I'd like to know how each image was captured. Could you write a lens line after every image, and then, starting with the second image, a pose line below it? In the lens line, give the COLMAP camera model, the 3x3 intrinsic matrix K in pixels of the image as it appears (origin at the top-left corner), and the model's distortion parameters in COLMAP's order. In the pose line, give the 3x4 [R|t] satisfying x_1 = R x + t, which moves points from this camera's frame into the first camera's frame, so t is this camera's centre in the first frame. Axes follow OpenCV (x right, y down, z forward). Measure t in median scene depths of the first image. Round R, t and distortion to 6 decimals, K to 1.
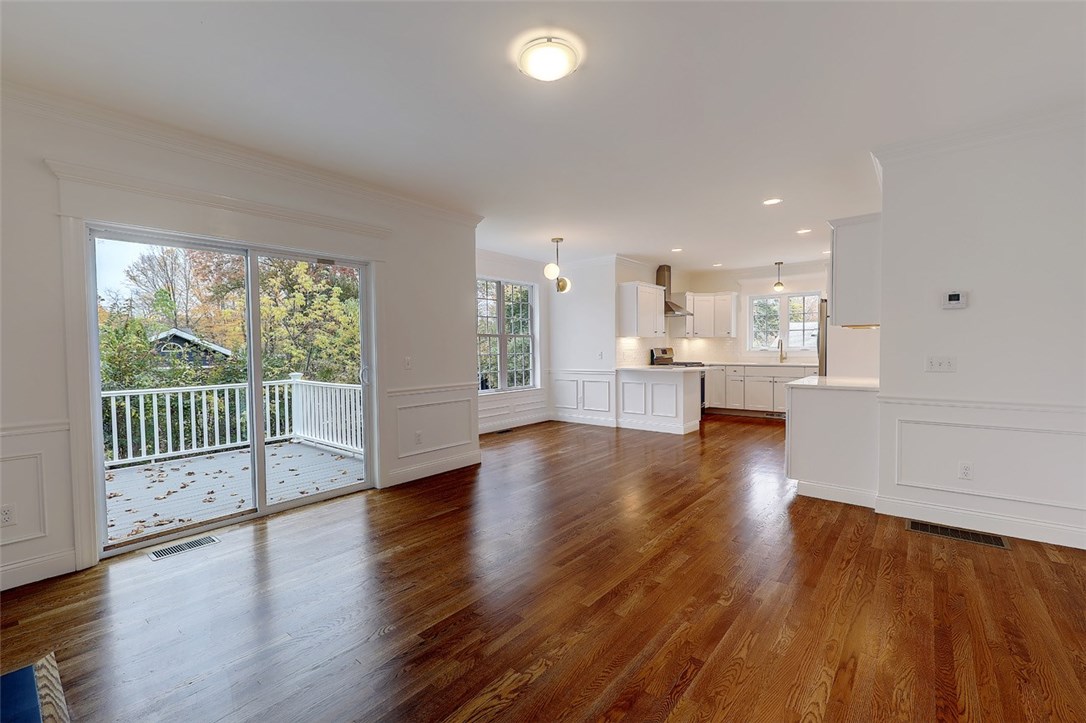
lens RADIAL K [[463.7, 0, 544.4], [0, 463.7, 362.5], [0, 0, 1]] dist [0.000761, -0.000144]
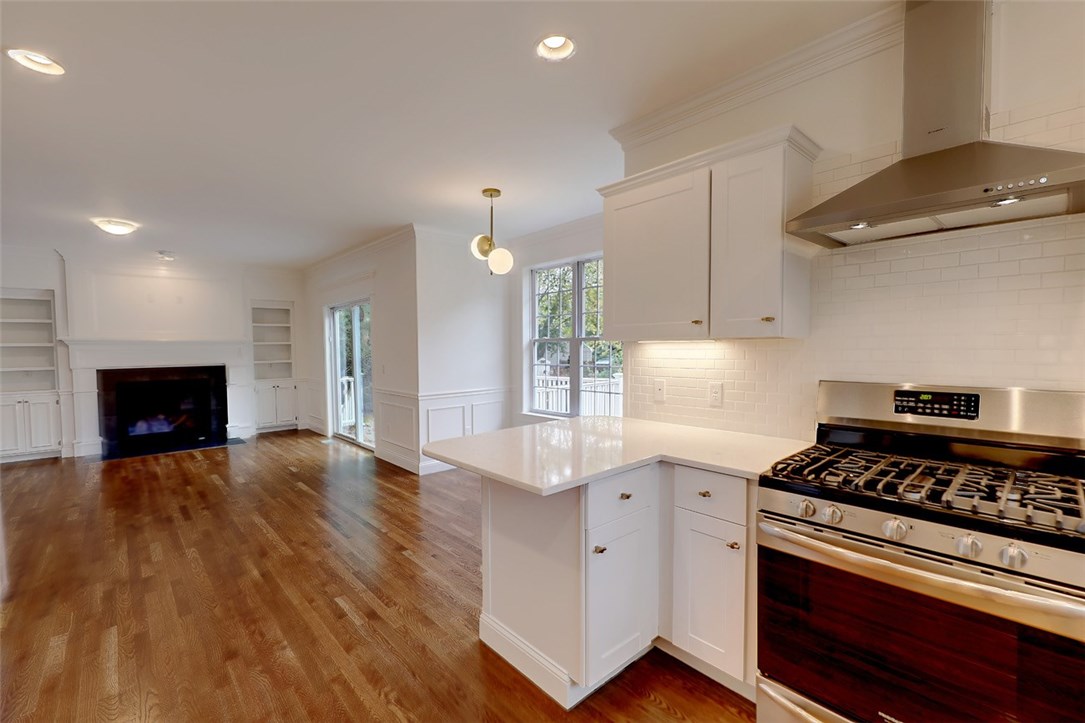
lens RADIAL K [[463.3, 0, 543.9], [0, 463.3, 362.5], [0, 0, 1]] dist [0.000761, -0.000144]
pose [[-0.136141, 0.047308, -0.989559, 0.564320], [-0.021463, 0.998484, 0.050688, -0.055995], [0.990457, 0.028140, -0.134919, 0.996272]]
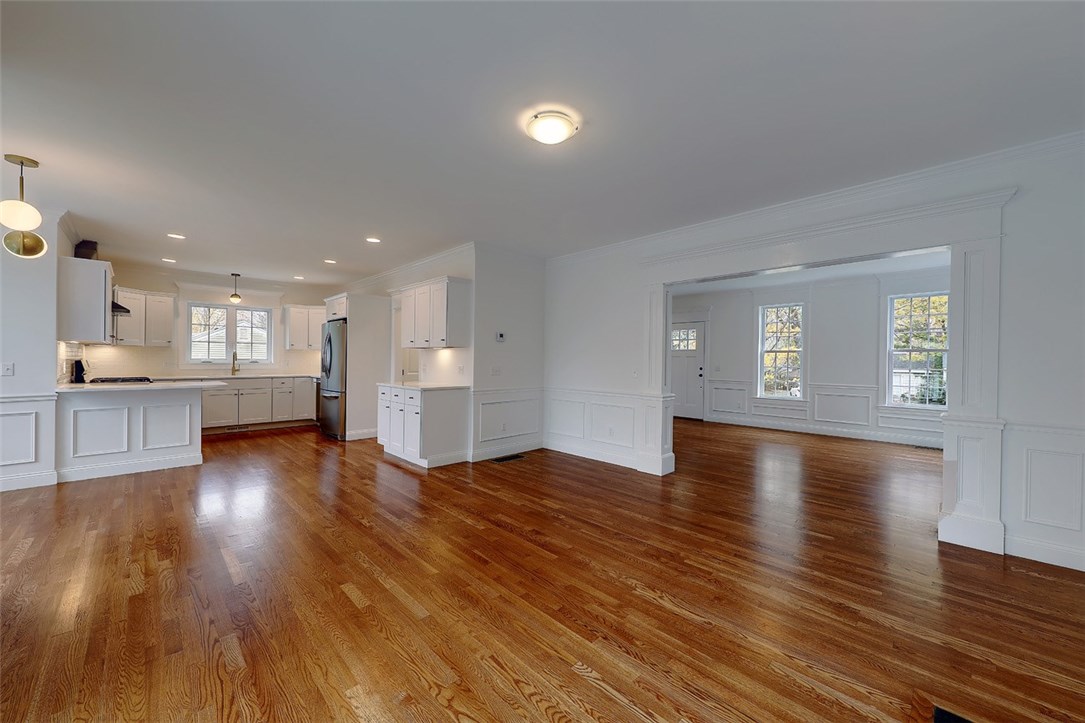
lens RADIAL K [[408.7, 0, 549.0], [0, 408.7, 359.1], [0, 0, 1]] dist [0.000630, -0.000088]
pose [[0.097374, 0.013032, 0.995163, -0.337642], [0.023080, 0.999616, -0.015349, -0.005167], [-0.994980, 0.024463, 0.097036, 0.284598]]
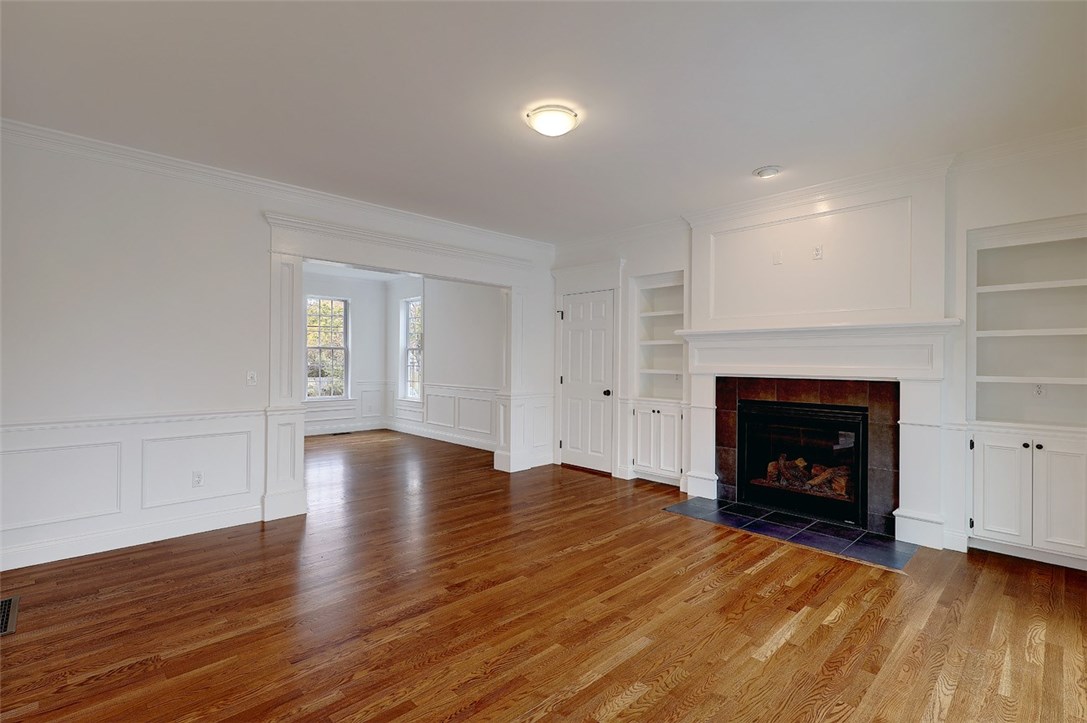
lens RADIAL K [[503.3, 0, 548.5], [0, 503.3, 361.7], [0, 0, 1]] dist [0.001052, -0.000236]
pose [[-0.994172, 0.004909, 0.107692, -0.037274], [0.008695, 0.999359, 0.034717, -0.024843], [-0.107452, 0.035451, -0.993578, 0.721861]]
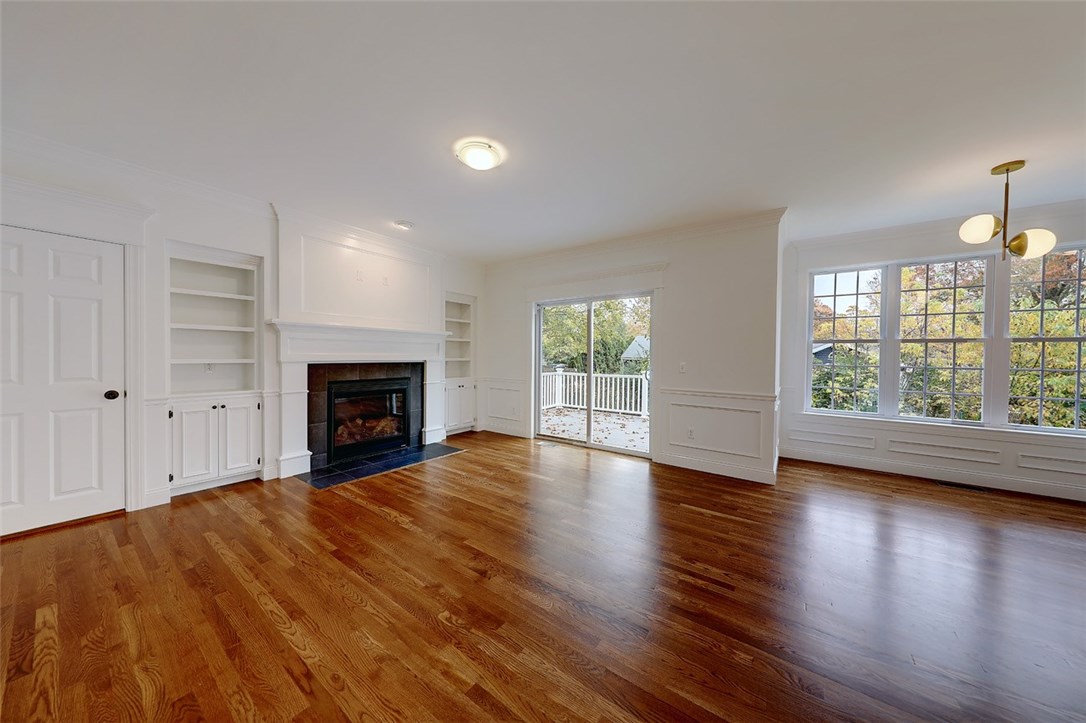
lens RADIAL K [[353.8, 0, 547.2], [0, 353.8, 359.2], [0, 0, 1]] dist [-0.000546, -0.000080]
pose [[0.067731, 0.027155, -0.997334, 0.360837], [-0.045453, 0.998676, 0.024105, -0.015984], [0.996668, 0.043699, 0.068875, 0.364315]]
